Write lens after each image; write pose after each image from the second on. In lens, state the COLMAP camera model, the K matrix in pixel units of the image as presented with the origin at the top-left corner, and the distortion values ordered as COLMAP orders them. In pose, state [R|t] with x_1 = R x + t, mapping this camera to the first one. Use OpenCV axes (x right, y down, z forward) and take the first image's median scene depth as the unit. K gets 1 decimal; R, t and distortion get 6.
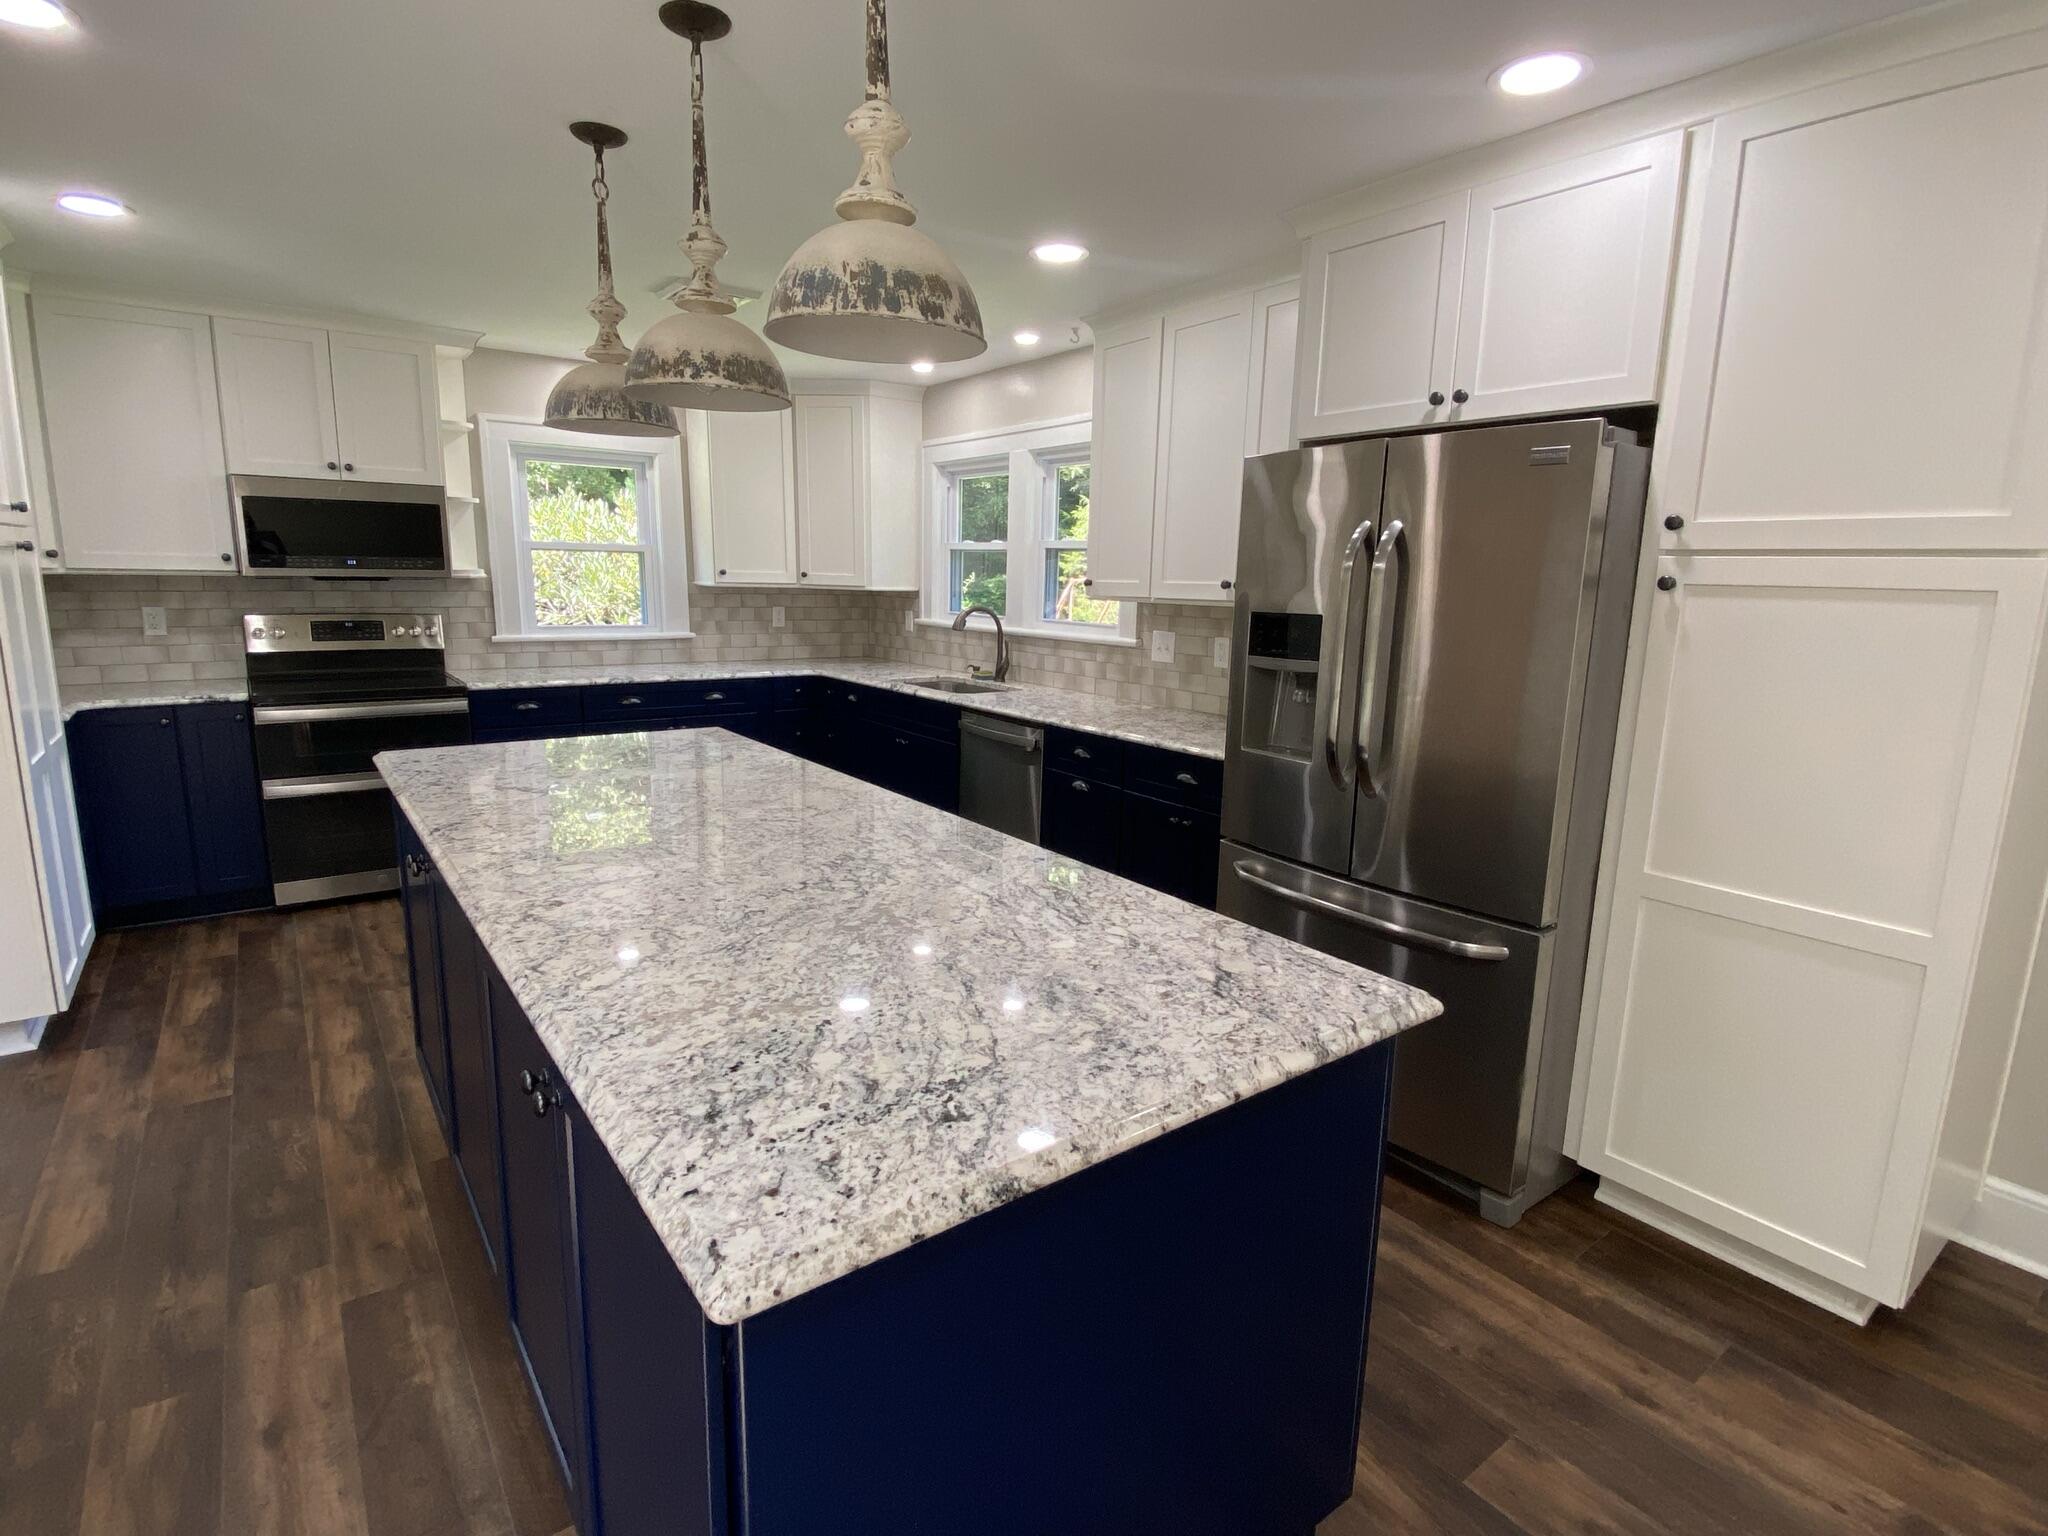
lens RADIAL K [[1002.5, 0, 1021.3], [0, 1002.5, 760.1], [0, 0, 1]] dist [0.038895, -0.031308]
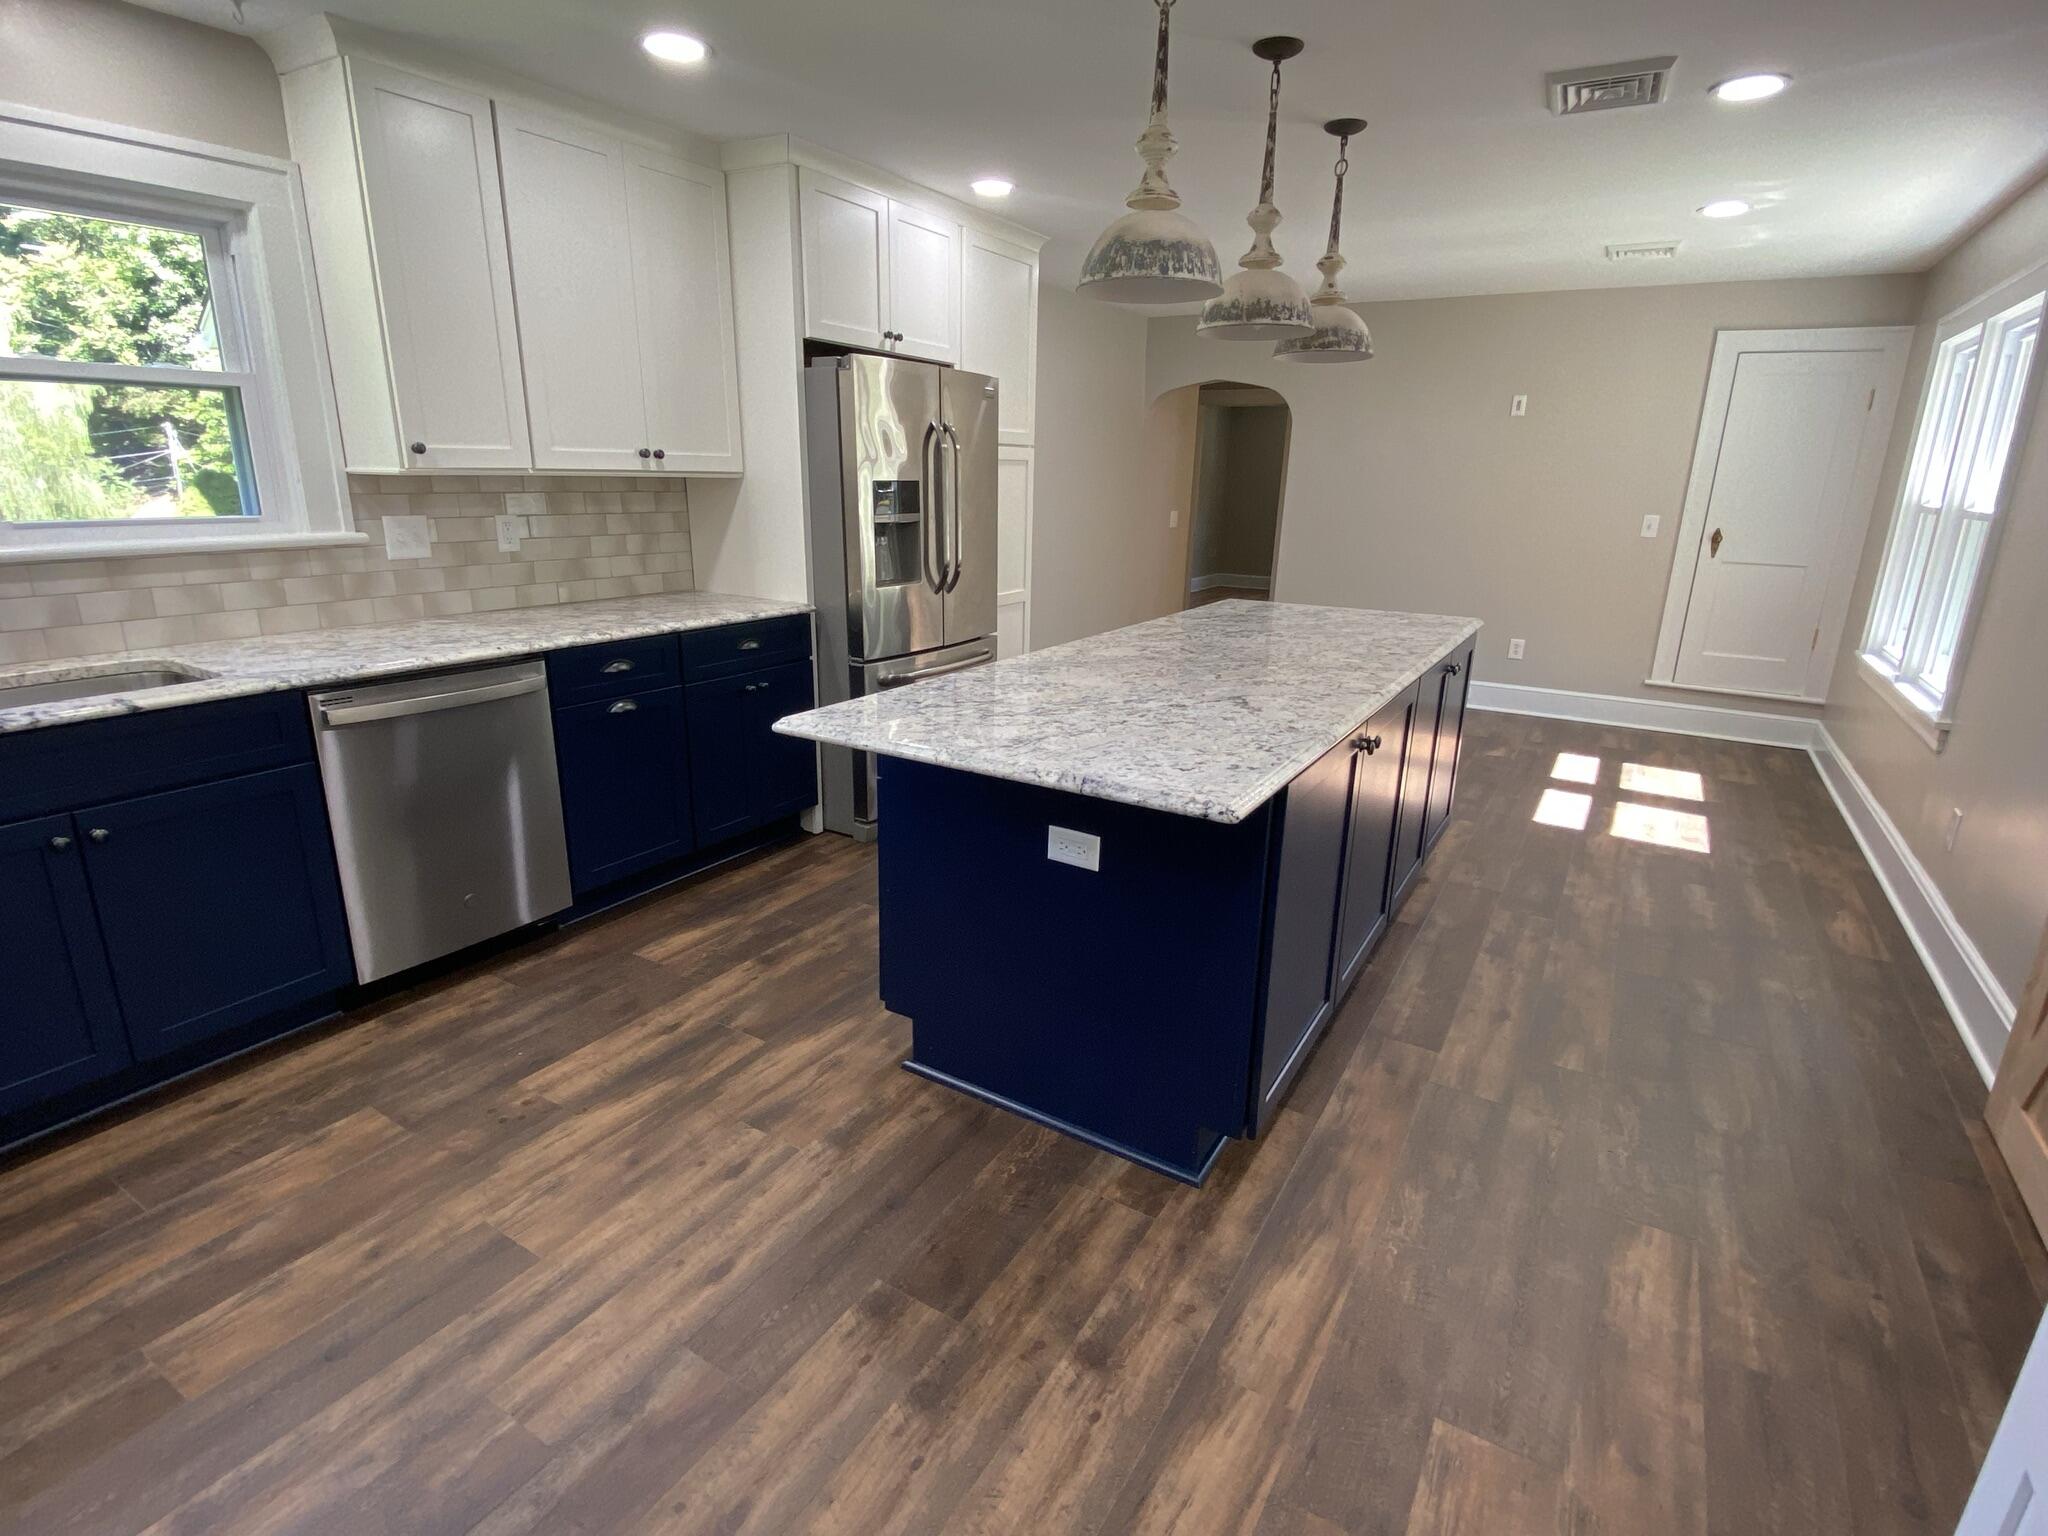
lens RADIAL K [[1002.6, 0, 1024.6], [0, 1002.6, 759.8], [0, 0, 1]] dist [0.065294, -0.070863]
pose [[-0.377811, -0.285688, 0.880705, -0.711507], [0.138206, 0.923148, 0.358744, -0.164212], [-0.915510, 0.257256, -0.309292, 0.845579]]
